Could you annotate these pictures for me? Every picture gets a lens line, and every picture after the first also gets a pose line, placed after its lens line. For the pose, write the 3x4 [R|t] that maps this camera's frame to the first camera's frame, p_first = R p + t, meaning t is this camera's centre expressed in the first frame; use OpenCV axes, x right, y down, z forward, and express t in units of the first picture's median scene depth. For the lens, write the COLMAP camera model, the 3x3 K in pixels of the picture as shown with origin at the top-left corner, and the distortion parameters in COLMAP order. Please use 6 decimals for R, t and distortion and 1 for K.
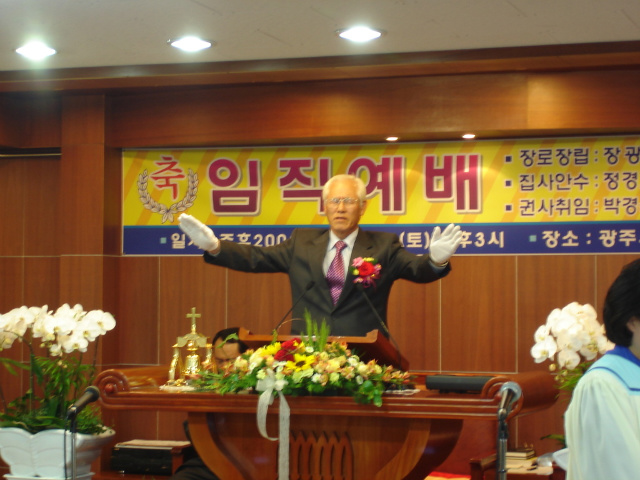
lens RADIAL K [[1688.8, 0, 318.1], [0, 1688.8, 240.2], [0, 0, 1]] dist [0.155578, 0.000000]
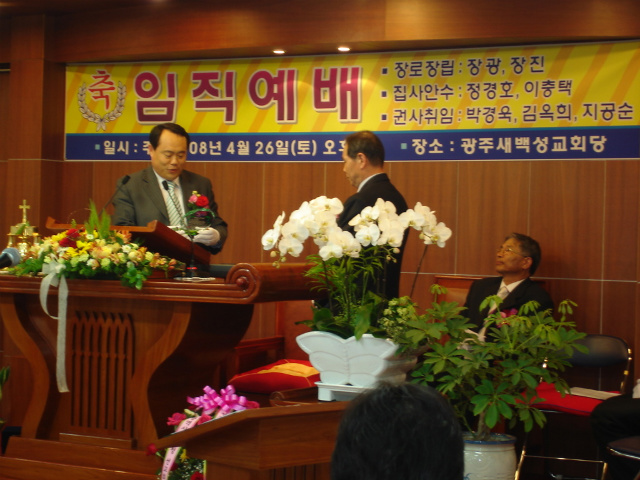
lens RADIAL K [[1497.8, 0, 322.9], [0, 1497.8, 261.5], [0, 0, 1]] dist [0.080813, 0.000000]
pose [[0.986520, 0.021834, -0.162180, 0.228888], [-0.012863, 0.998339, 0.056163, 0.018921], [0.163136, -0.053320, 0.985162, 0.060064]]
